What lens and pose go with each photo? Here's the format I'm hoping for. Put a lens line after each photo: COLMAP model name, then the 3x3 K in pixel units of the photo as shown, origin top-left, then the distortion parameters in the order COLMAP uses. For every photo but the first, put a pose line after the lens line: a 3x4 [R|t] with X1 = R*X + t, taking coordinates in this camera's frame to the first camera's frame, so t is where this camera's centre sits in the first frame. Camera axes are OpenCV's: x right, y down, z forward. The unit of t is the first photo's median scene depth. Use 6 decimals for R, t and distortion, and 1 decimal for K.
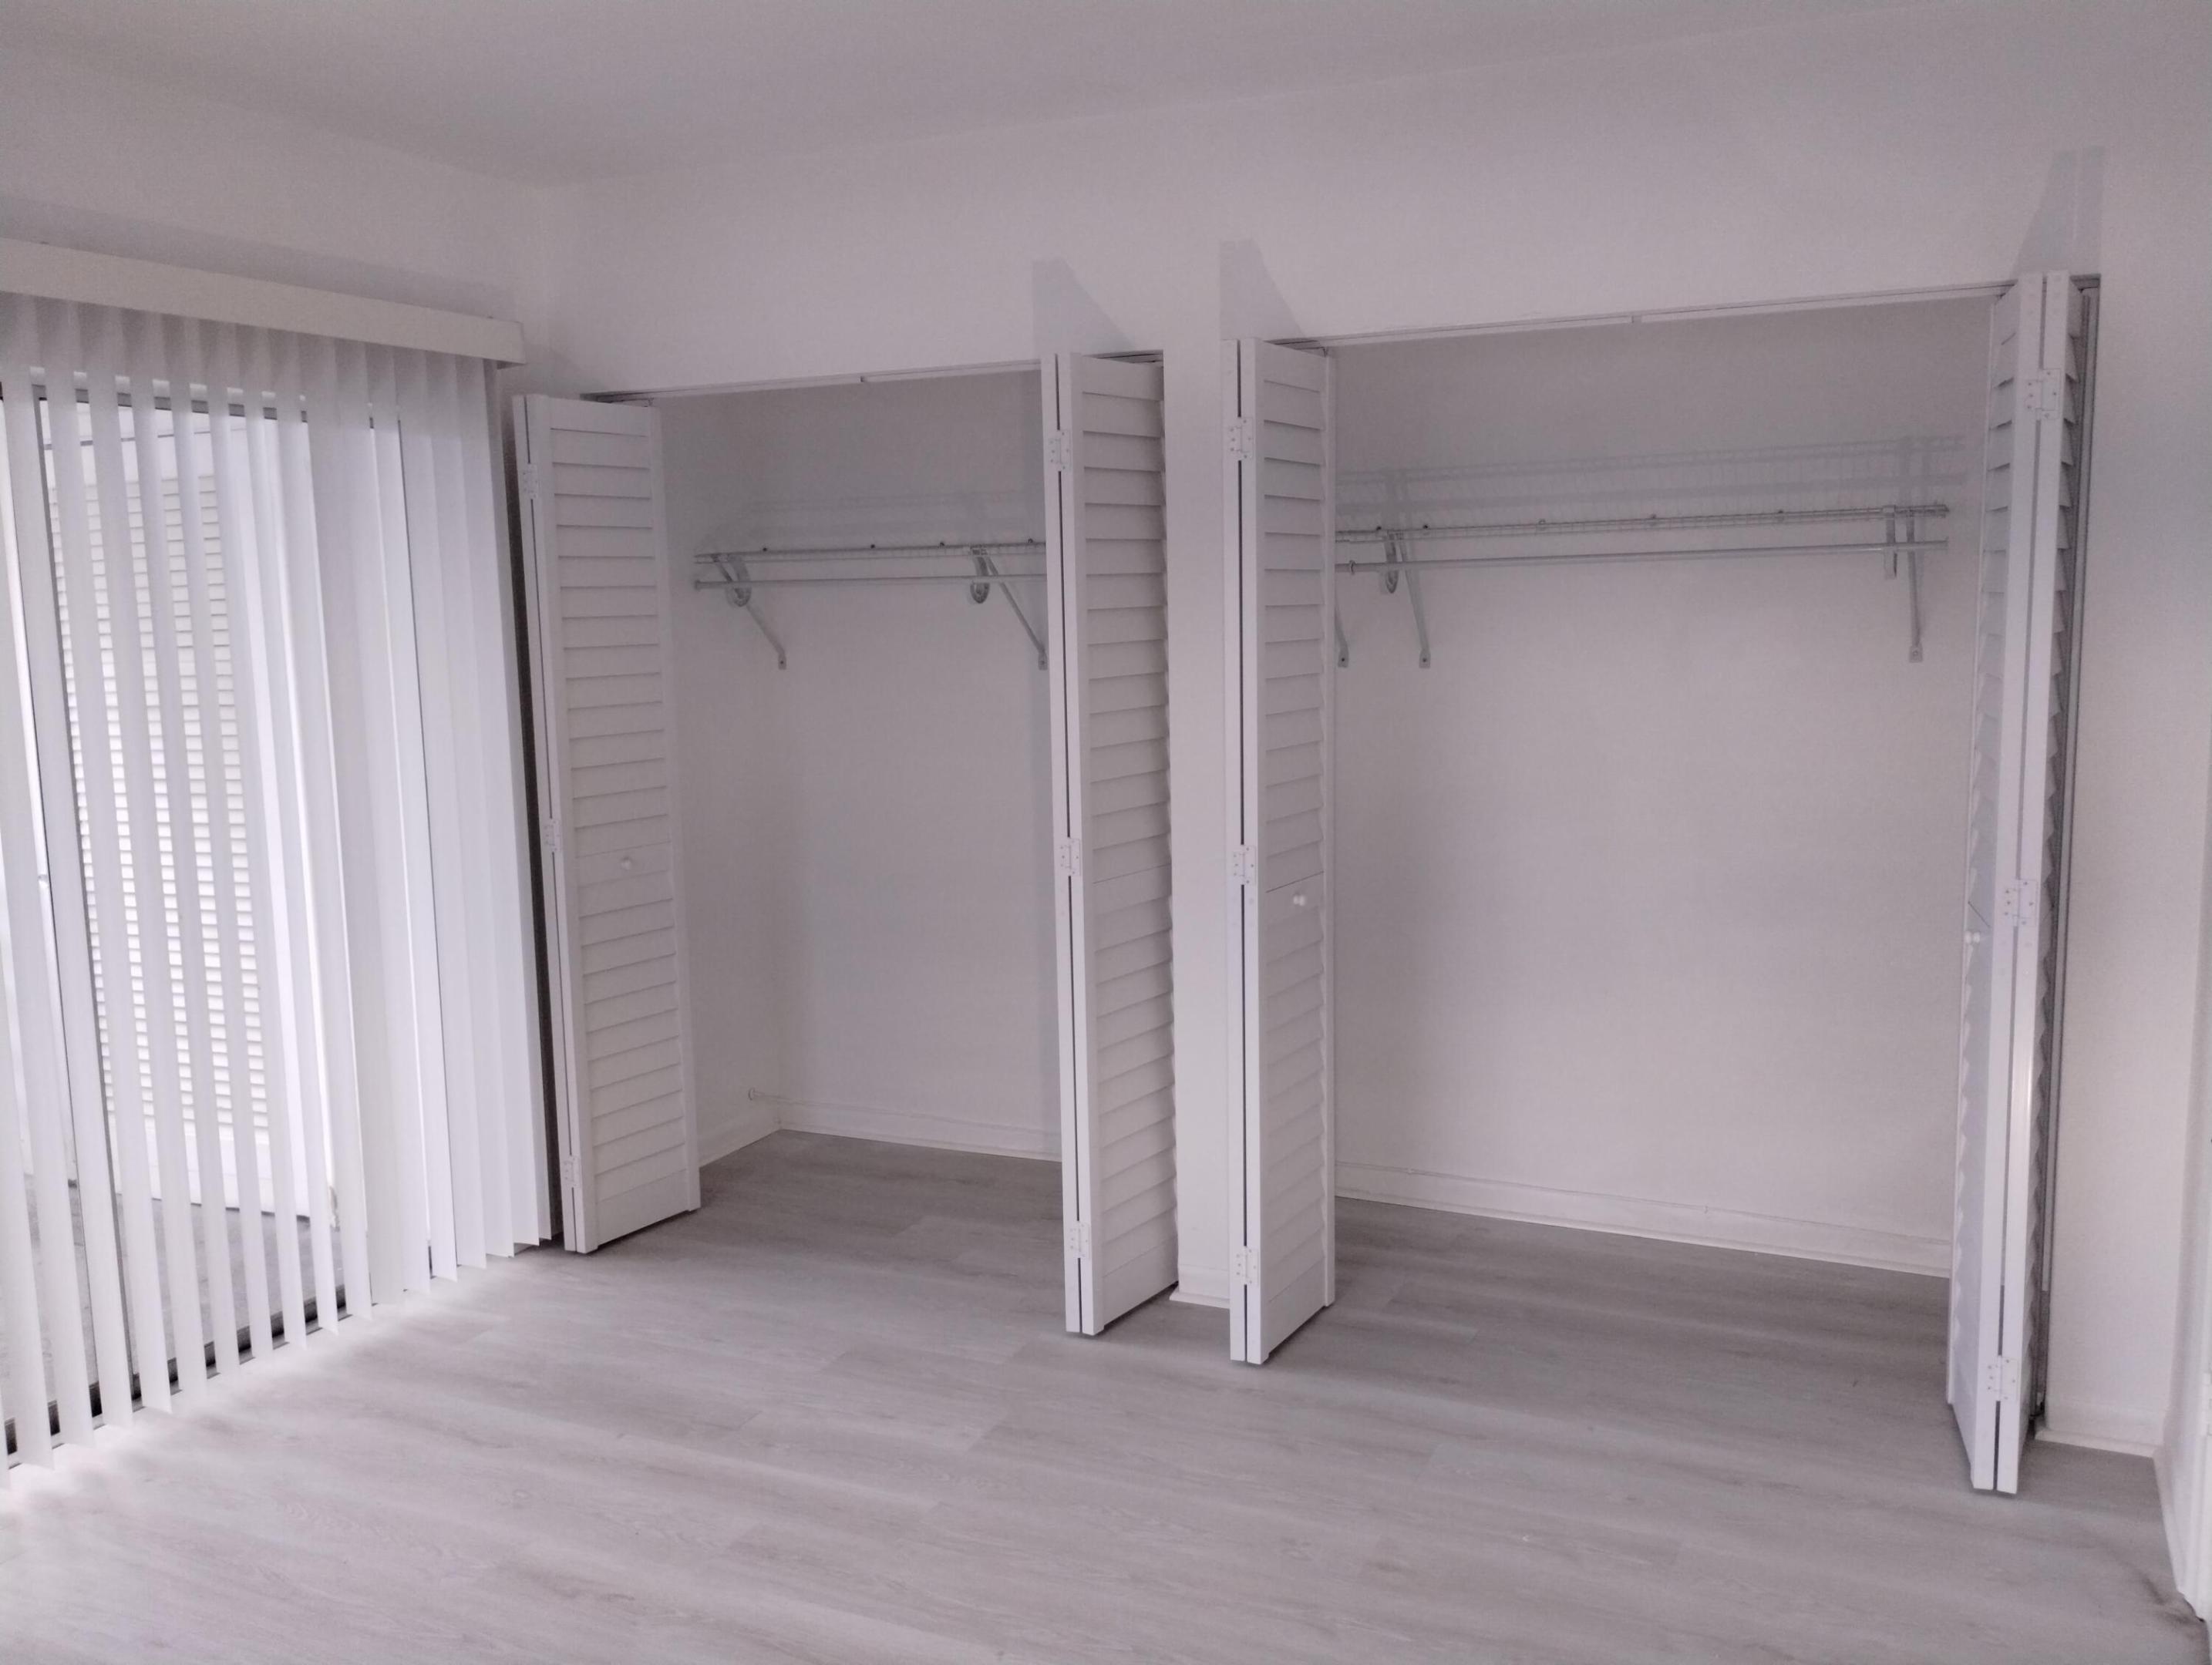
lens RADIAL K [[1830.2, 0, 1116.3], [0, 1830.2, 847.6], [0, 0, 1]] dist [0.043071, -0.047022]
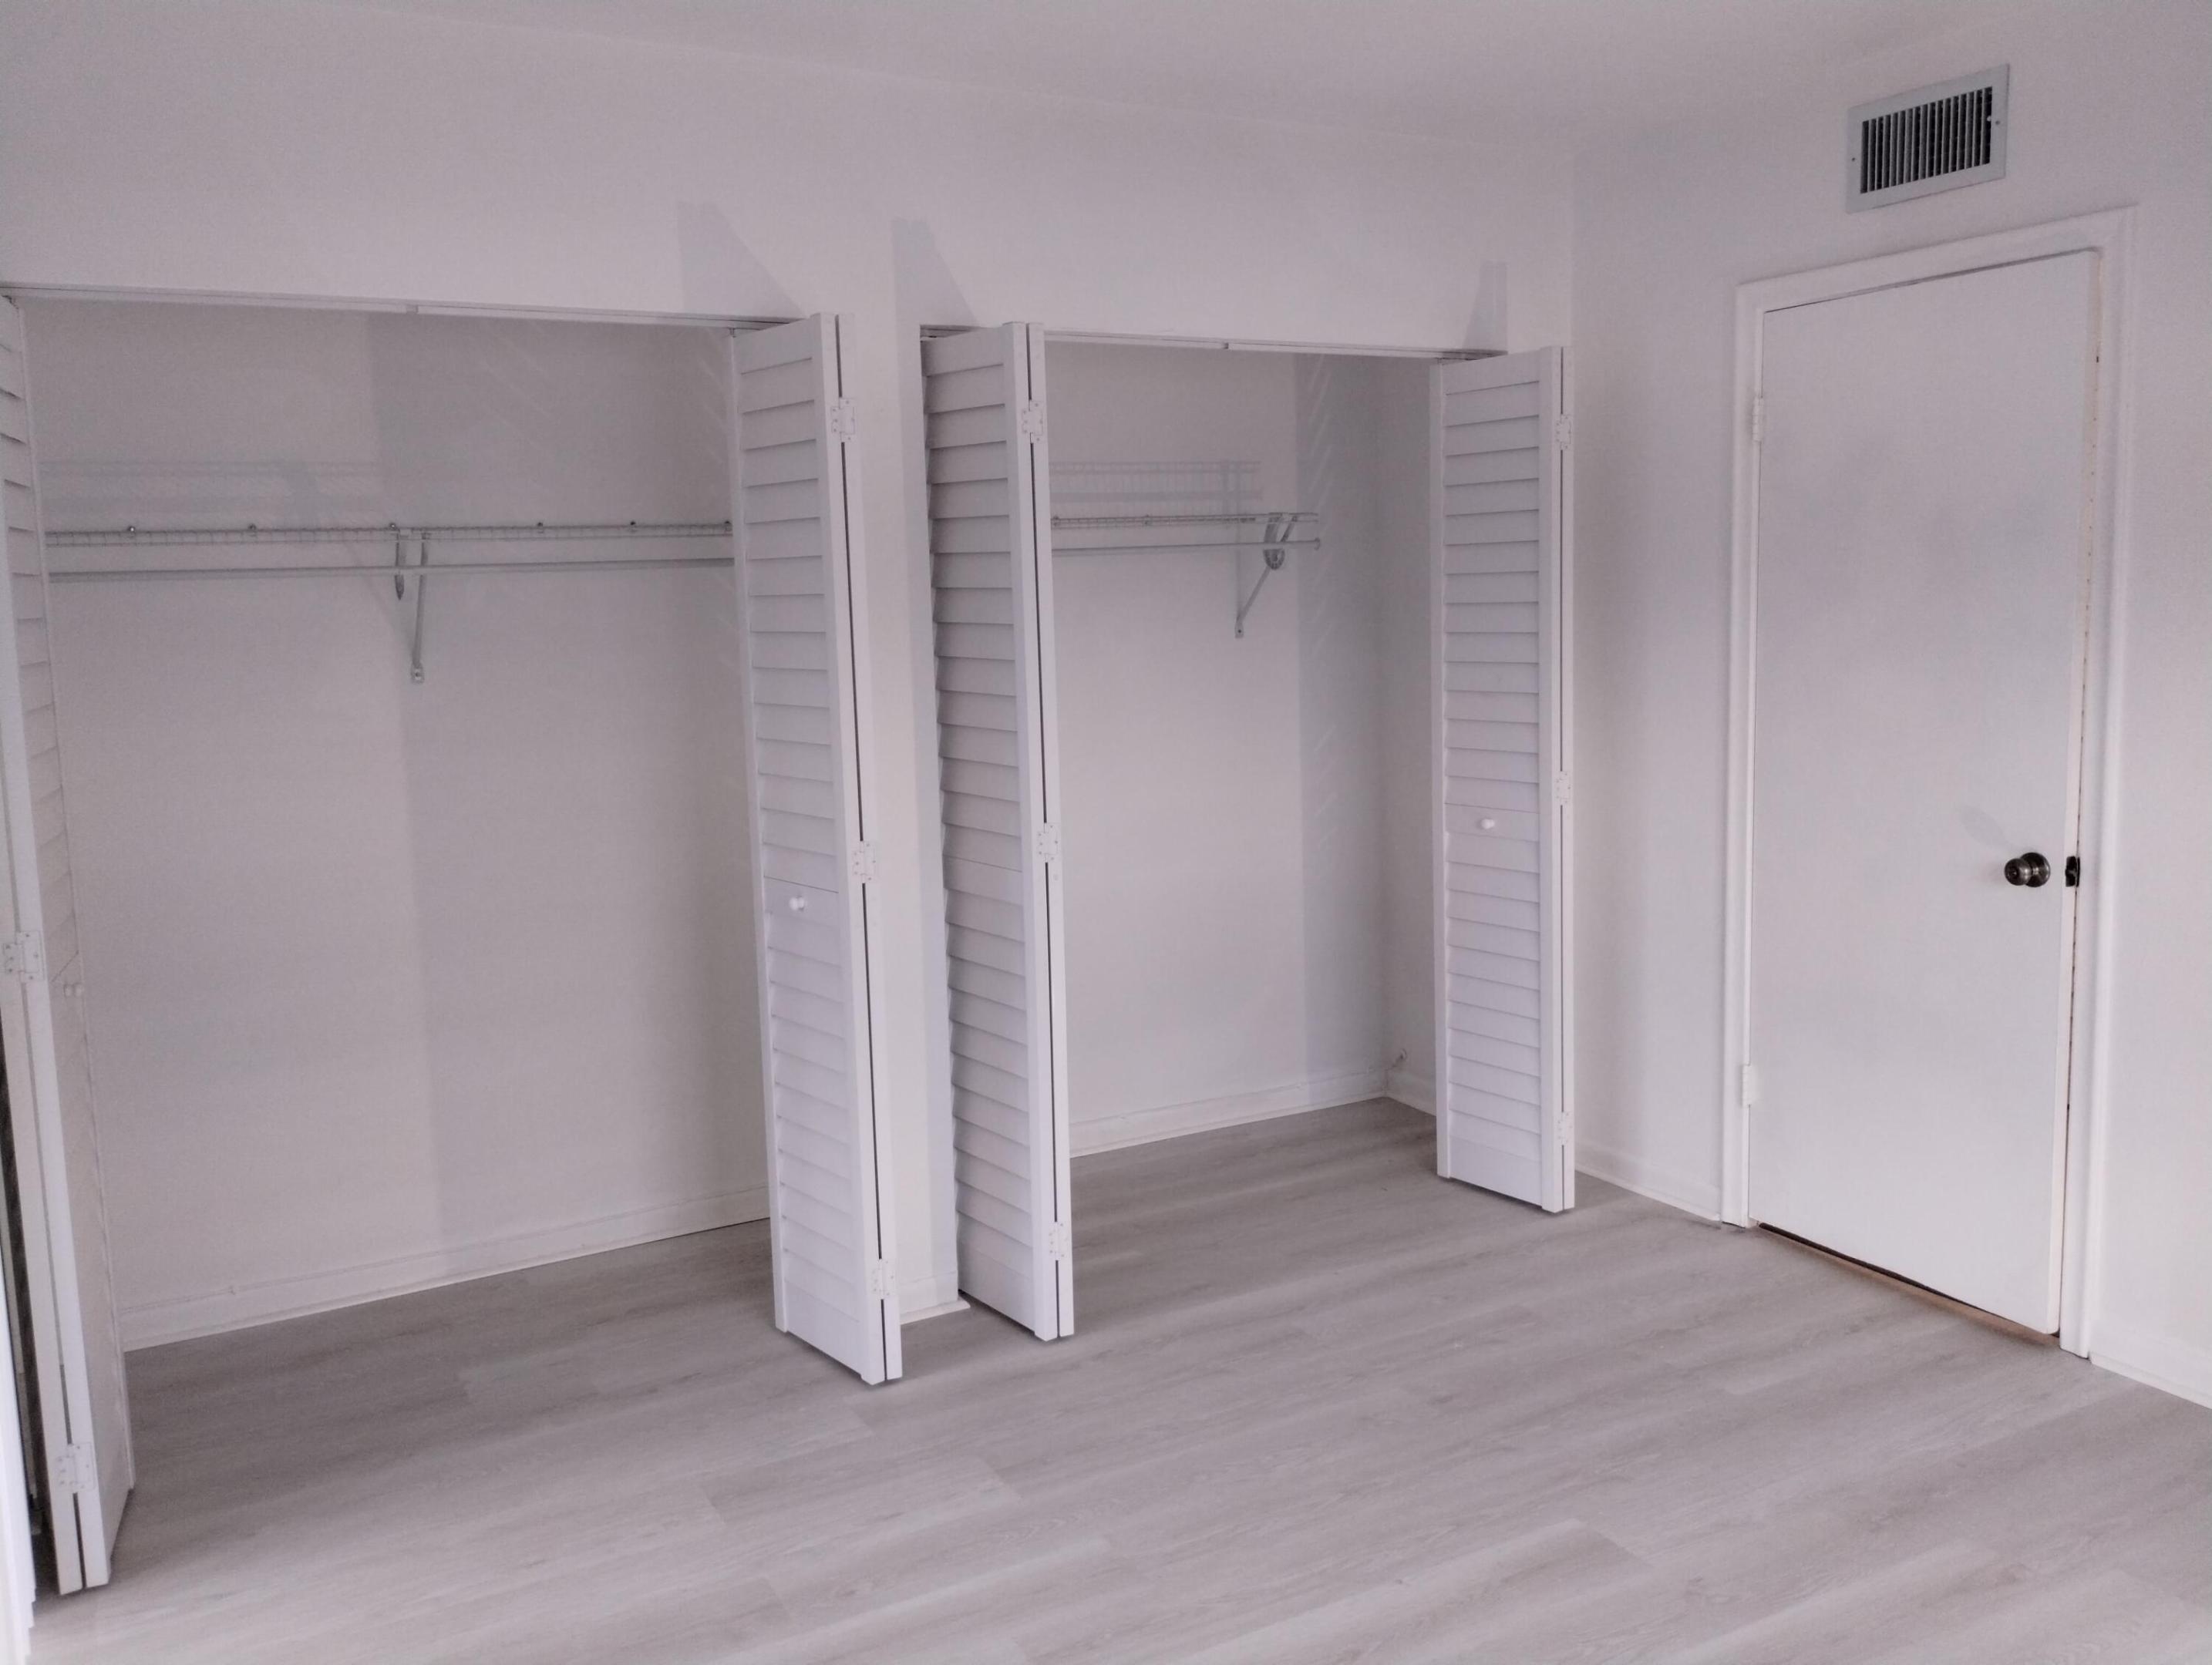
lens RADIAL K [[1879.4, 0, 1104.9], [0, 1879.4, 785.3], [0, 0, 1]] dist [0.047011, -0.016591]
pose [[0.581478, -0.086935, 0.808904, -0.672219], [0.129217, 0.991522, 0.013674, -0.028528], [-0.803235, 0.096573, 0.587781, 0.317847]]
